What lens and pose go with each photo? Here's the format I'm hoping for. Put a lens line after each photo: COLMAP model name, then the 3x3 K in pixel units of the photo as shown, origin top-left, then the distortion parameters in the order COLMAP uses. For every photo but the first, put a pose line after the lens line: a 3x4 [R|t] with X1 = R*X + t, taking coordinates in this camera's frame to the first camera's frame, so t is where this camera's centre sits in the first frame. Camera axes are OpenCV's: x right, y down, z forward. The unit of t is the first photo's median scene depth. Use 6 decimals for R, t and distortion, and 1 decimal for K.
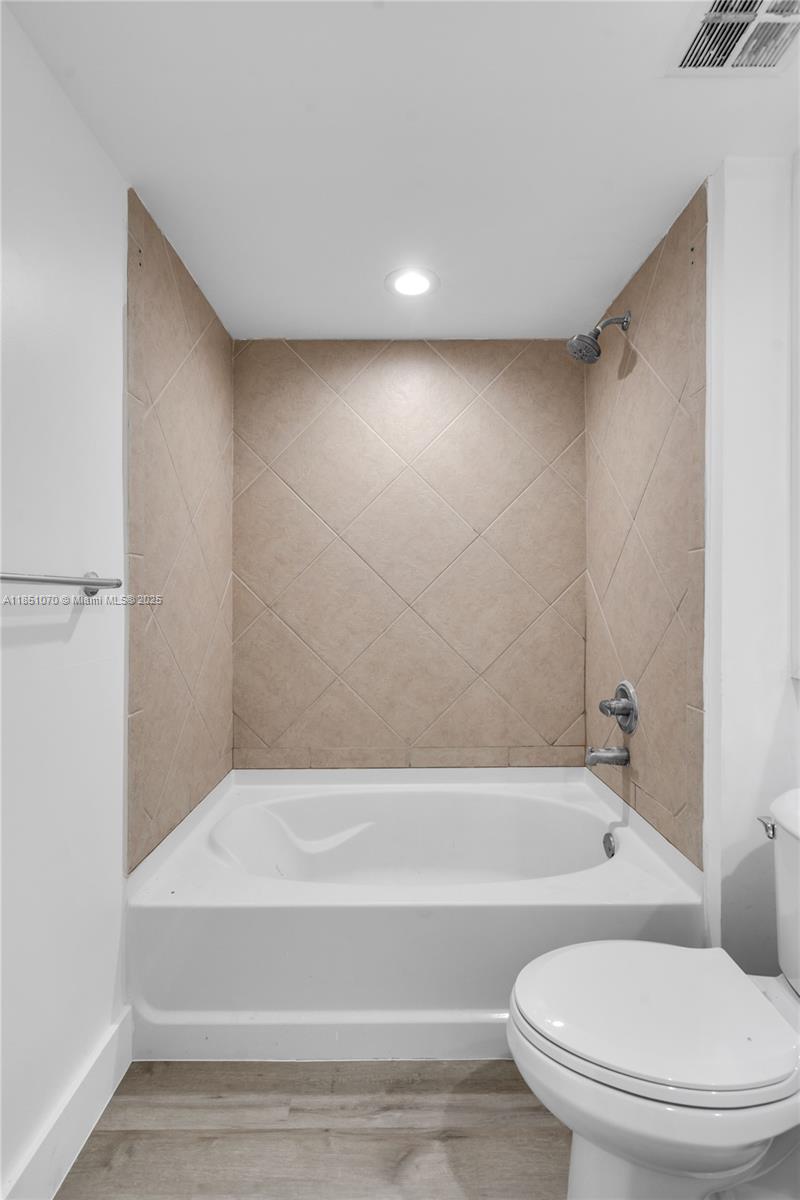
lens RADIAL K [[549.8, 0, 401.3], [0, 549.8, 594.6], [0, 0, 1]] dist [0.000165, 0.001243]
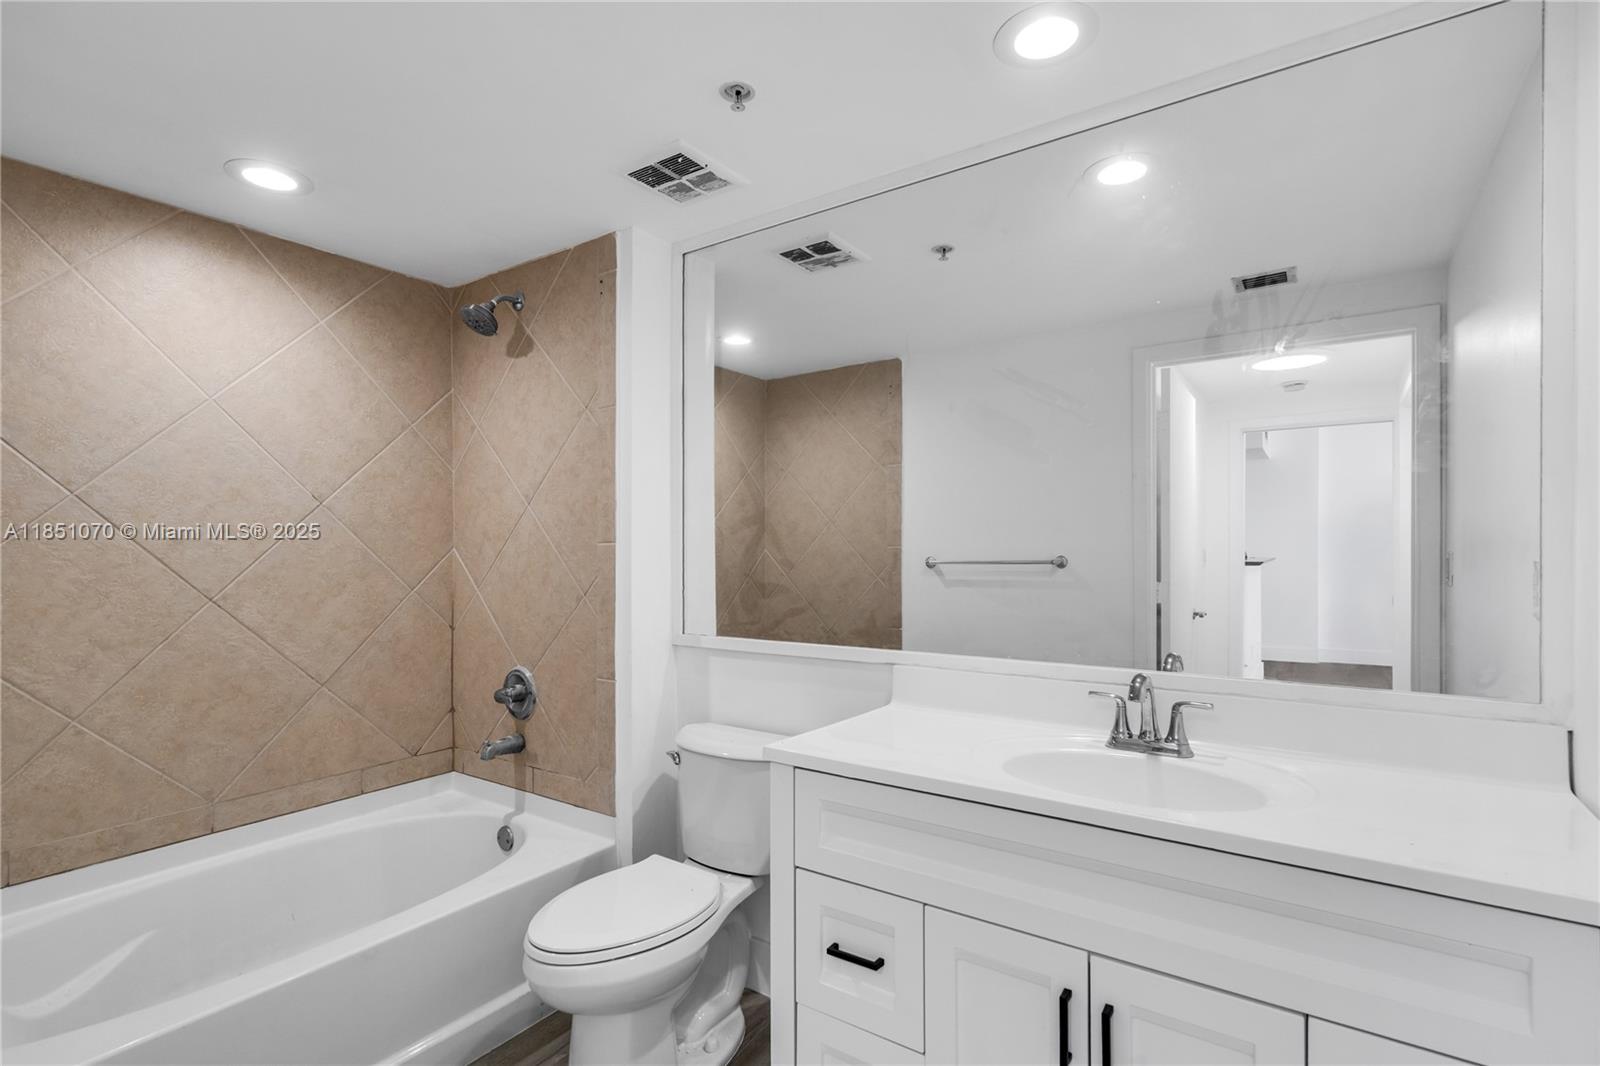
lens RADIAL K [[733.1, 0, 804.0], [0, 733.1, 542.8], [0, 0, 1]] dist [0.000165, 0.001243]
pose [[0.578818, 0.009541, 0.815401, -0.312305], [0.001694, 0.999915, -0.012903, -0.039628], [-0.815455, 0.008850, 0.578753, -0.152270]]
